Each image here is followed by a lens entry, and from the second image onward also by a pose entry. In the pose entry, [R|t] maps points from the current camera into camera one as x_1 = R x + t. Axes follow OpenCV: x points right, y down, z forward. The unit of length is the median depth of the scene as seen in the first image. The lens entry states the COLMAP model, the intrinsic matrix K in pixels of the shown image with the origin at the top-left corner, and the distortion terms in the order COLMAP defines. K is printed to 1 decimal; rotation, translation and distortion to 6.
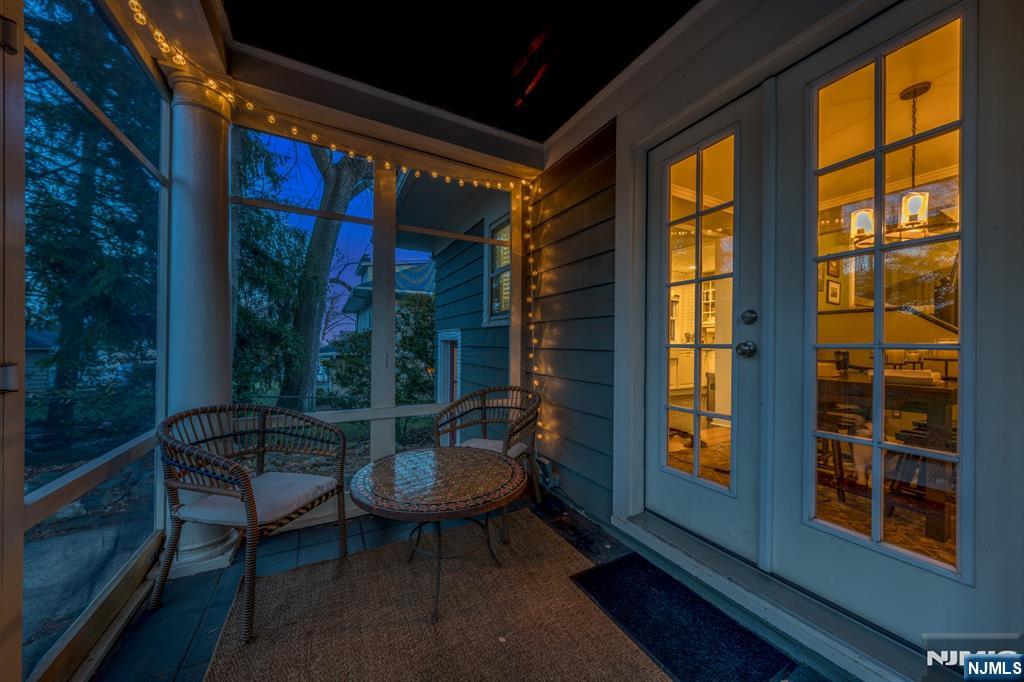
lens RADIAL K [[348.6, 0, 515.2], [0, 348.6, 345.2], [0, 0, 1]] dist [-0.000308, 0.000020]
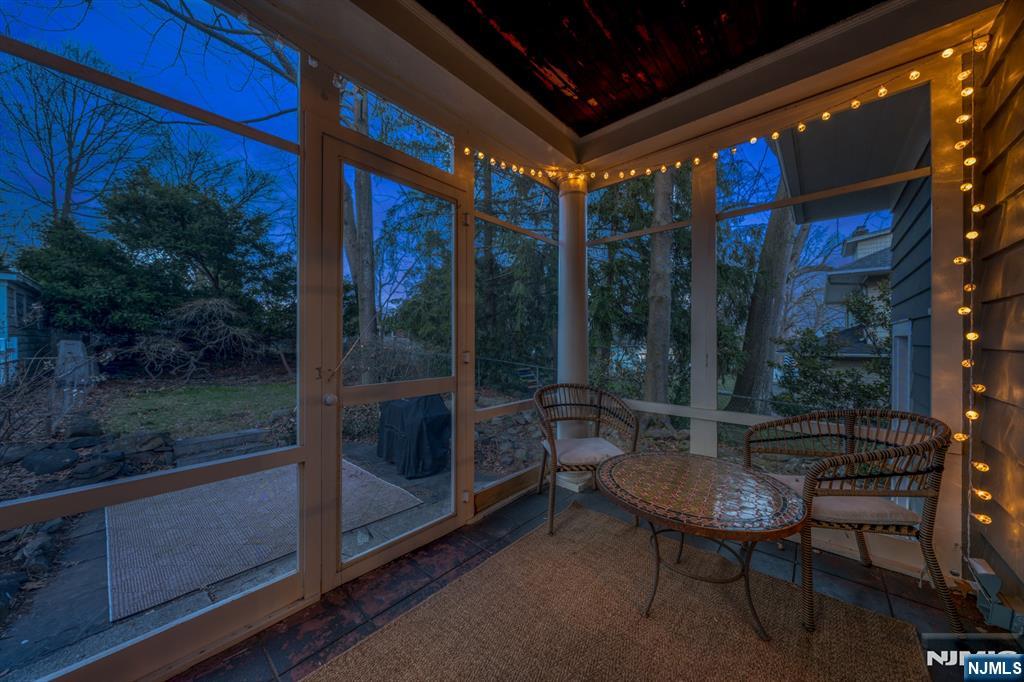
lens RADIAL K [[348.6, 0, 515.0], [0, 348.6, 341.6], [0, 0, 1]] dist [-0.000308, 0.000020]
pose [[0.333504, -0.007342, -0.942720, 0.421233], [-0.000612, 0.999968, -0.008004, 0.001137], [0.942748, 0.003247, 0.333489, 0.208942]]
